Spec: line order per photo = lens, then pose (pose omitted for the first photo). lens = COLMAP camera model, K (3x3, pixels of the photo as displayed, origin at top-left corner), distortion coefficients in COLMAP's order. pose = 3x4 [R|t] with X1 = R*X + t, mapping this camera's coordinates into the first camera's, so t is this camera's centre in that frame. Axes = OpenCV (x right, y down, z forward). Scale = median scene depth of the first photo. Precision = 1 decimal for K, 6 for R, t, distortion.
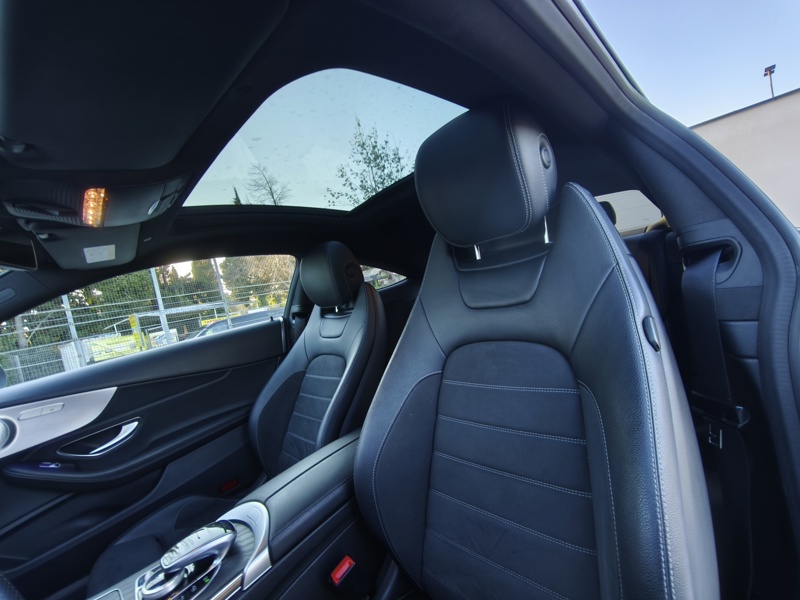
lens RADIAL K [[339.0, 0, 400.0], [0, 339.0, 300.0], [0, 0, 1]] dist [-0.001810, 0.000097]
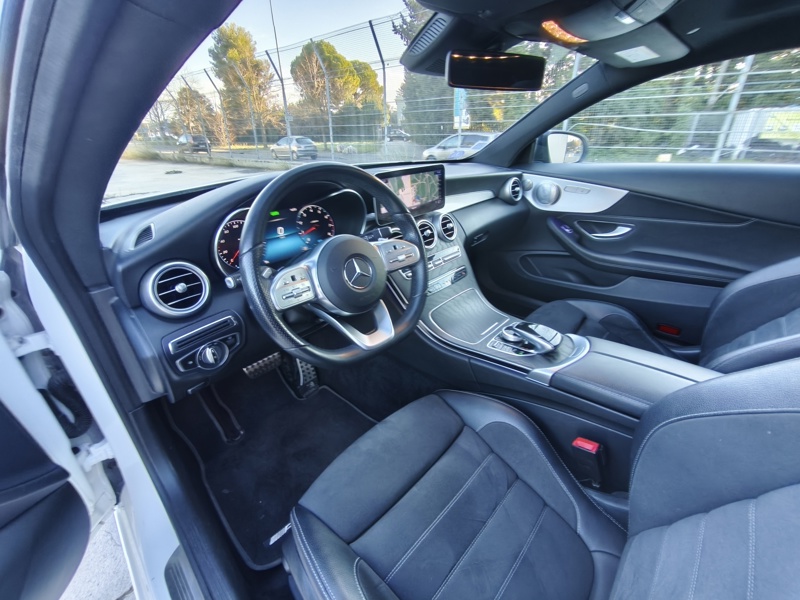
lens RADIAL K [[337.9, 0, 400.0], [0, 337.9, 300.0], [0, 0, 1]] dist [-0.003776, -0.000376]
pose [[0.038971, 0.621098, -0.782764, 0.208432], [-0.024686, 0.783718, 0.620626, -0.125875], [0.998935, -0.004863, 0.045875, 0.208789]]
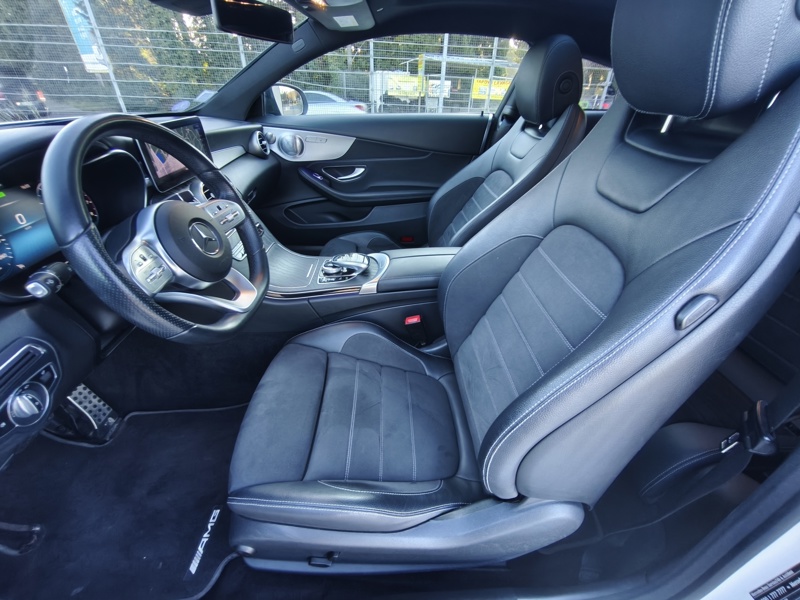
lens RADIAL K [[339.0, 0, 400.0], [0, 339.0, 300.0], [0, 0, 1]] dist [-0.001810, 0.000097]
pose [[0.722173, 0.542979, -0.428533, 0.231579], [-0.206745, 0.760641, 0.615372, -0.123063], [0.660093, -0.355807, 0.661572, -0.017748]]
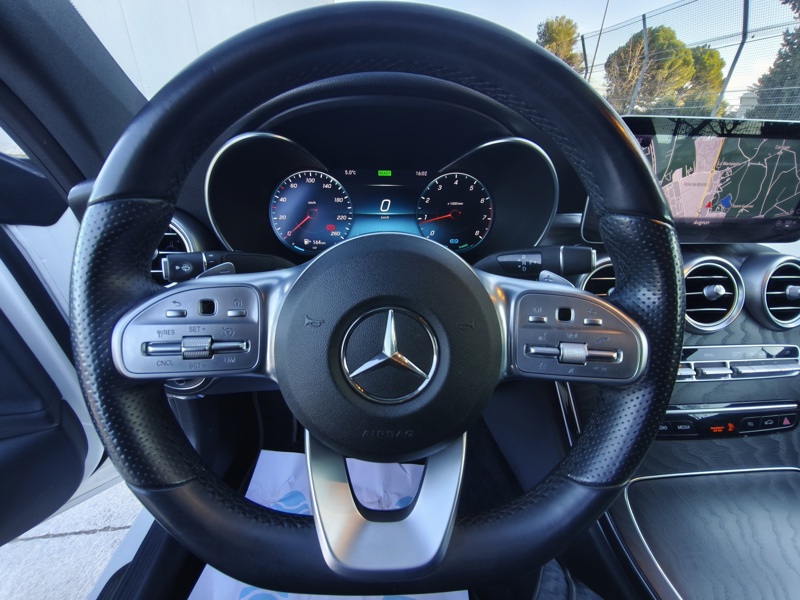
lens RADIAL K [[339.0, 0, 400.0], [0, 339.0, 300.0], [0, 0, 1]] dist [-0.001810, 0.000097]
pose [[-0.628237, 0.512464, -0.585405, -0.174535], [0.065320, 0.784512, 0.616663, 0.052381], [0.775275, 0.349172, -0.526334, 0.257077]]
